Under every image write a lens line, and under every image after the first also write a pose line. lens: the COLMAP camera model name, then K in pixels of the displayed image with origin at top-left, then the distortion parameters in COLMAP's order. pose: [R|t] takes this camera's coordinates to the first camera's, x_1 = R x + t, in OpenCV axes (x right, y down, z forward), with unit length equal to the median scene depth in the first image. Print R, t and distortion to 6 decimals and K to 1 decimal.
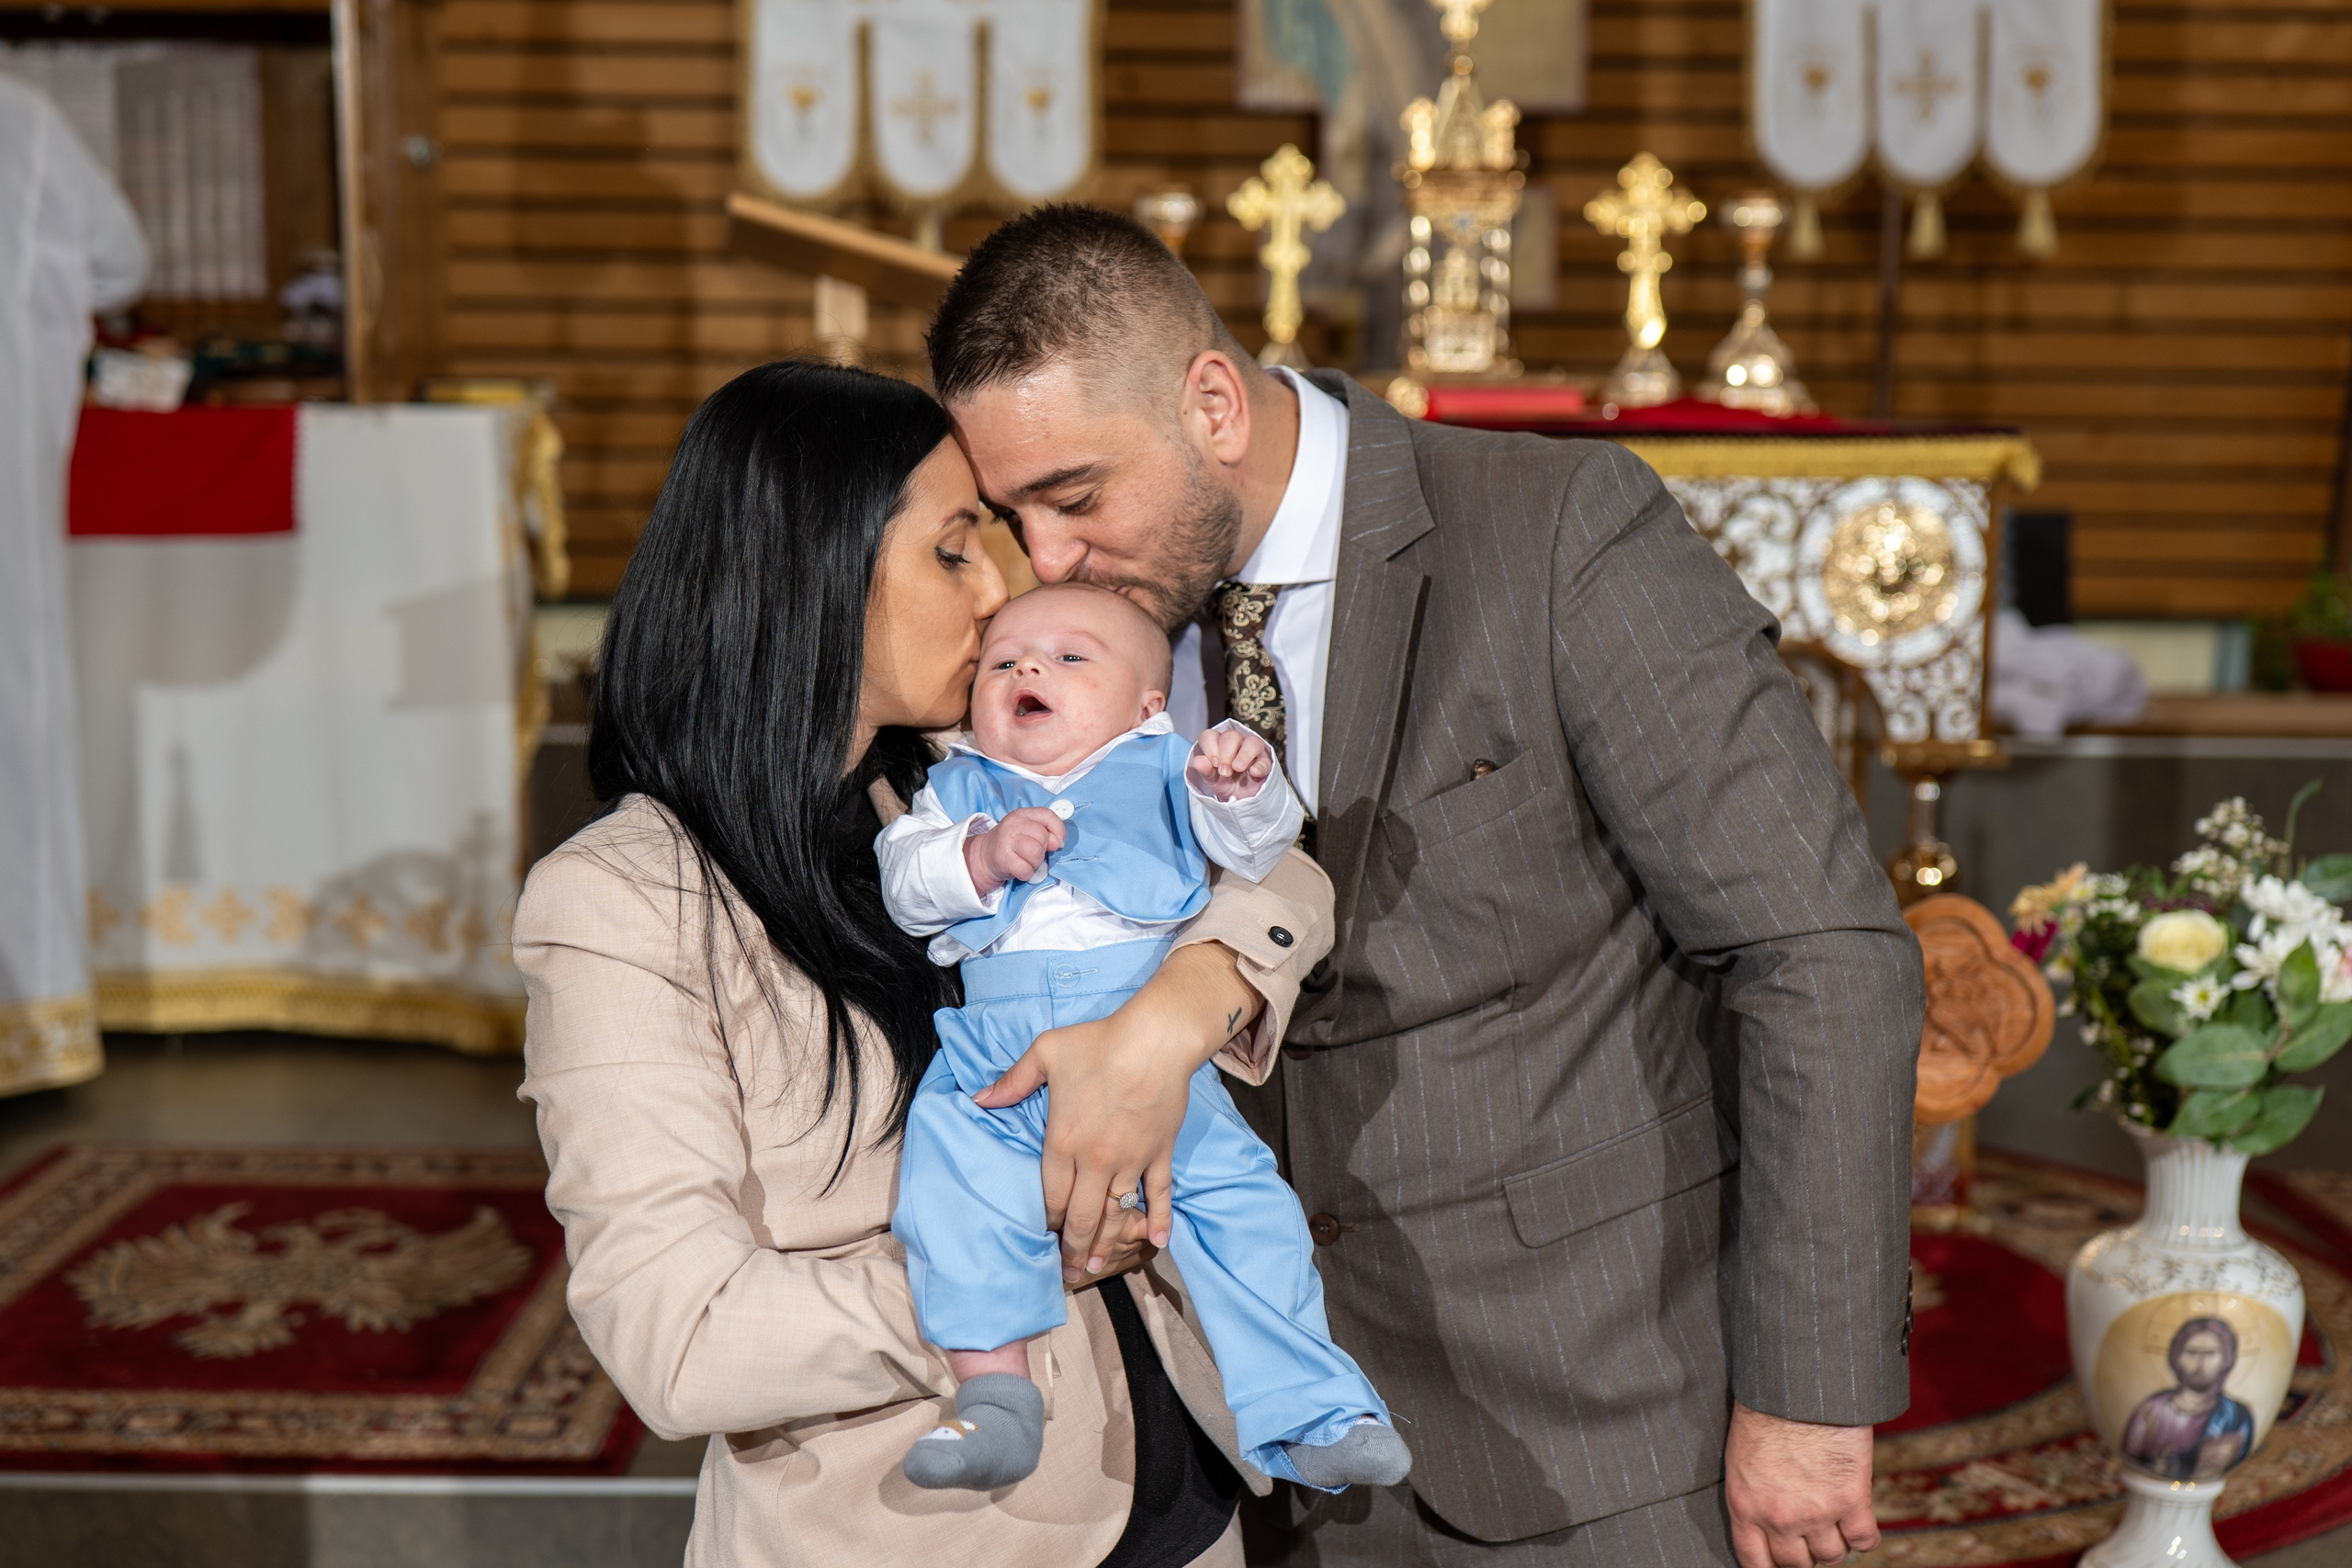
lens RADIAL K [[3294.9, 0, 1176.0], [0, 3294.9, 784.0], [0, 0, 1]] dist [-0.039230, 0.052229]
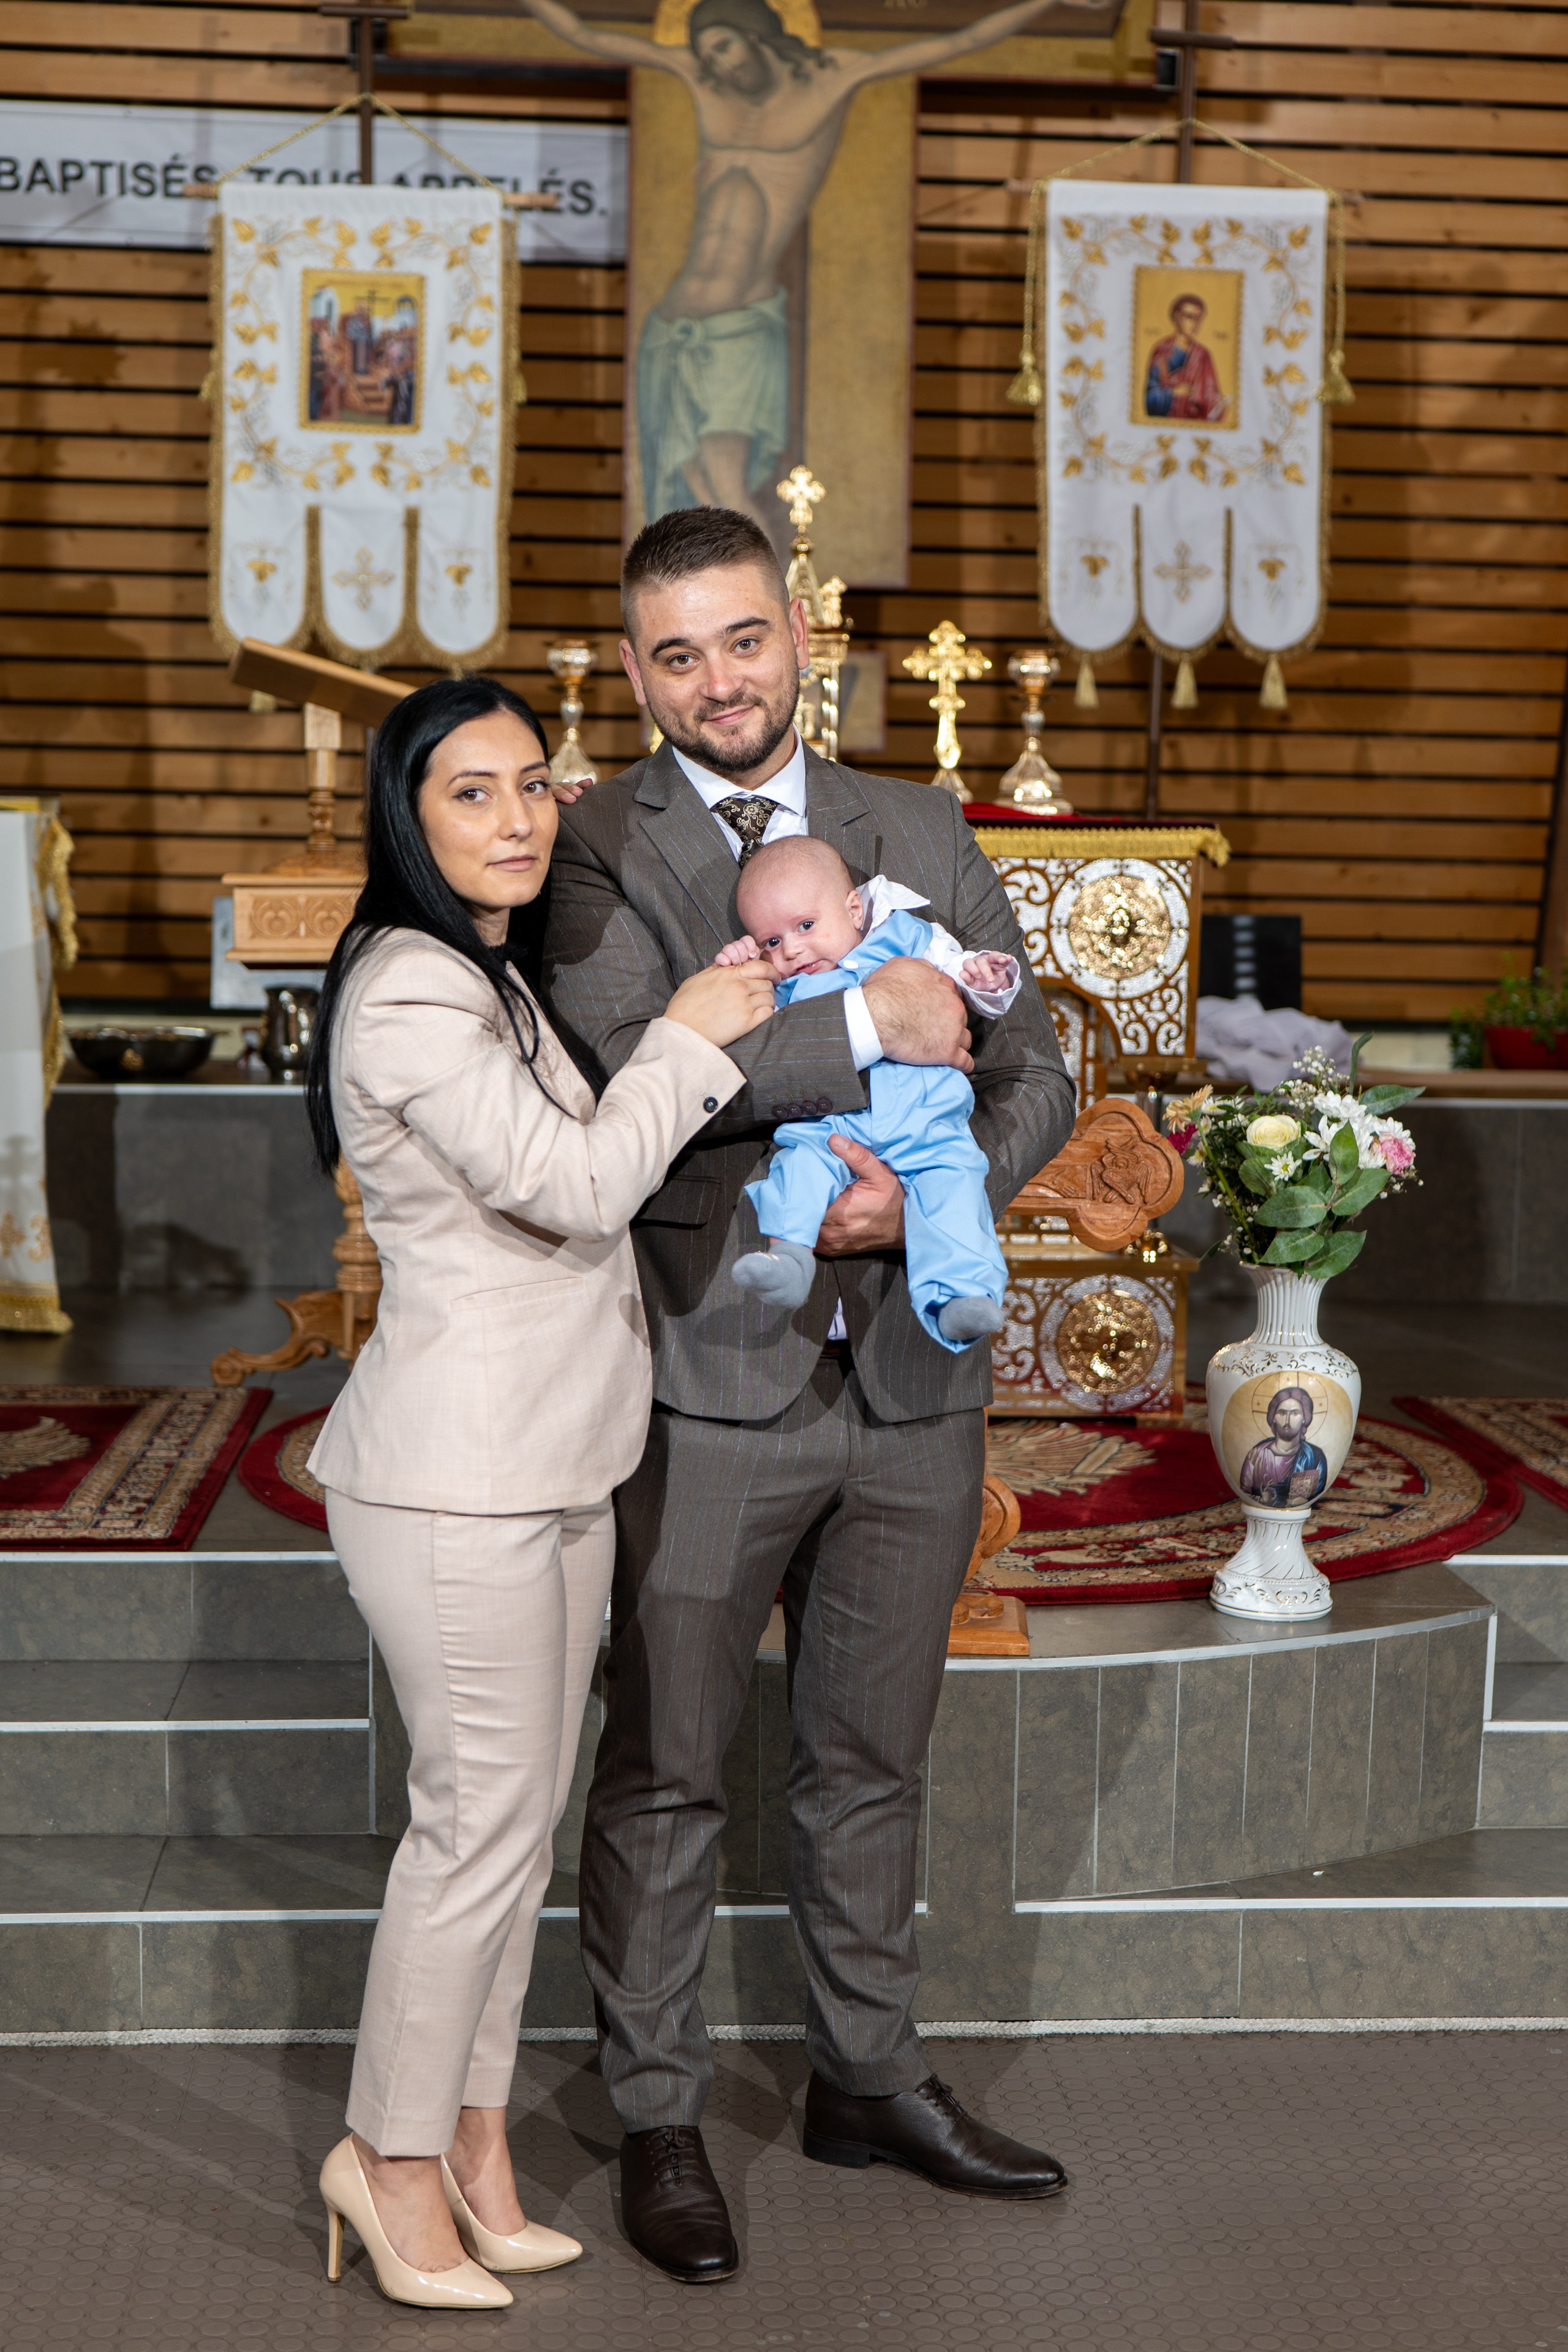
lens RADIAL K [[3307.4, 0, 784.0], [0, 3307.4, 1176.0], [0, 0, 1]] dist [-0.102364, -0.005362]
pose [[0.997285, 0.001209, 0.073627, -0.016551], [0.000938, 0.999576, -0.029115, 0.073945], [-0.073631, 0.029105, 0.996861, -0.316357]]
